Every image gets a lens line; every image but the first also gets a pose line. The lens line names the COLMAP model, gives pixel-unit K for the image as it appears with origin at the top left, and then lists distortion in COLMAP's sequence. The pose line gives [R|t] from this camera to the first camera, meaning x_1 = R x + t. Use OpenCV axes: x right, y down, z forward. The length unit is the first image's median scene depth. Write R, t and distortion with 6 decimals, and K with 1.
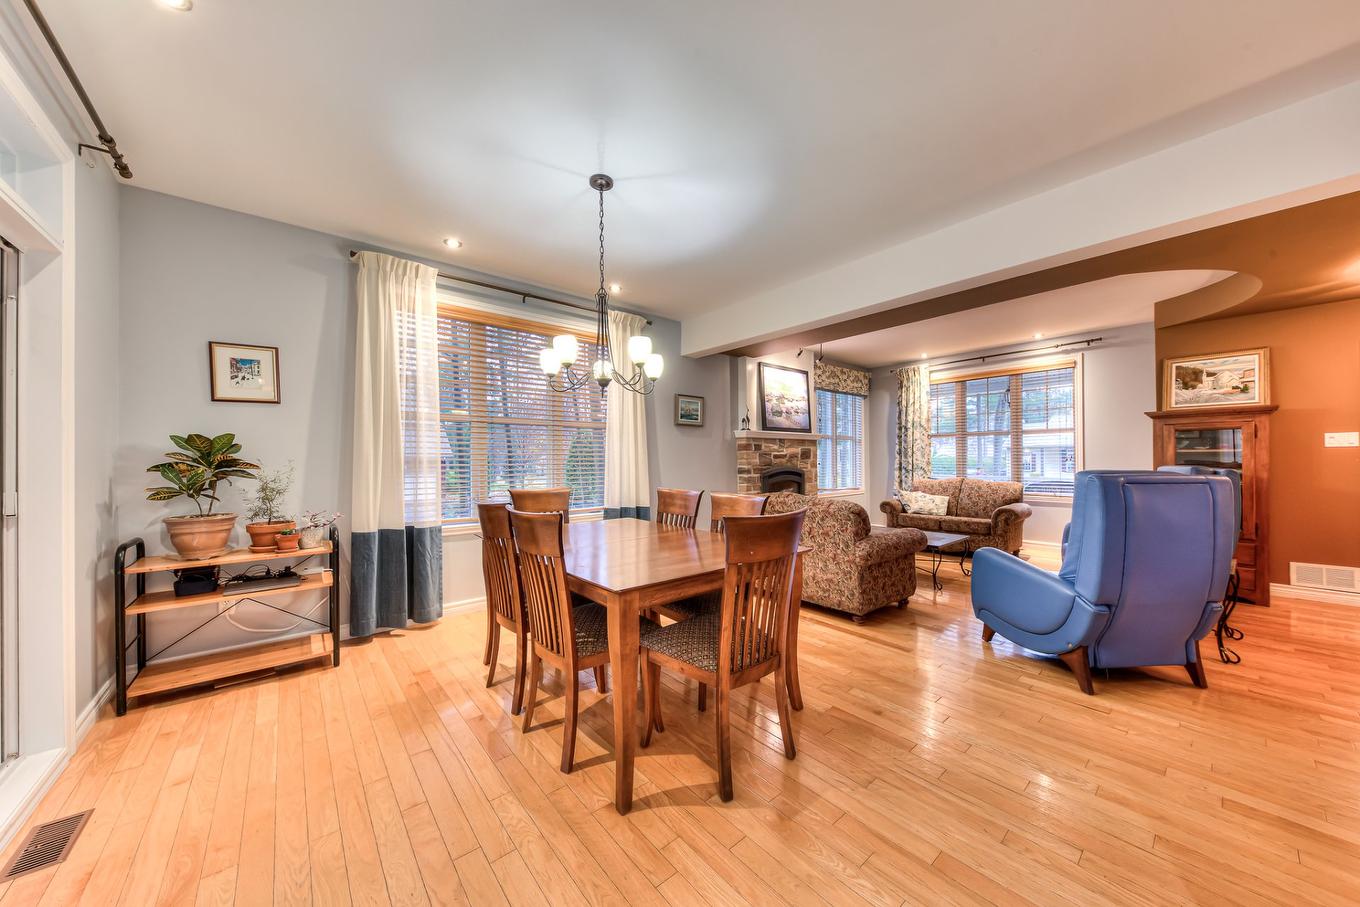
lens RADIAL K [[458.9, 0, 678.7], [0, 458.9, 456.4], [0, 0, 1]] dist [0.000080, -0.001407]
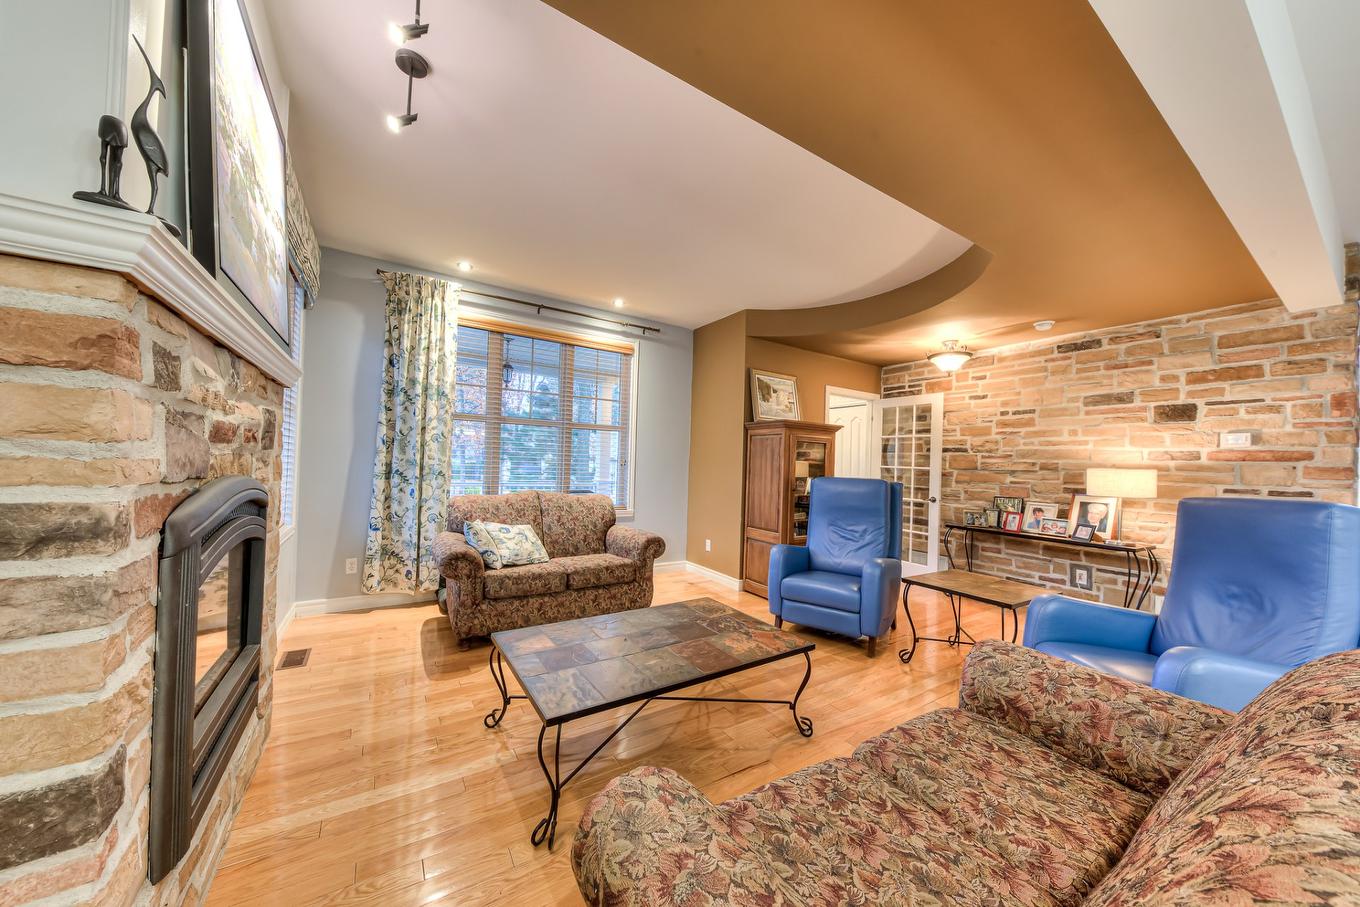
lens RADIAL K [[458.9, 0, 682.7], [0, 458.9, 460.9], [0, 0, 1]] dist [0.000080, -0.001407]
pose [[0.128289, 0.018084, 0.991572, 0.089896], [-0.042019, 0.999035, -0.012784, 0.013699], [-0.990846, -0.040025, 0.128925, 1.623470]]
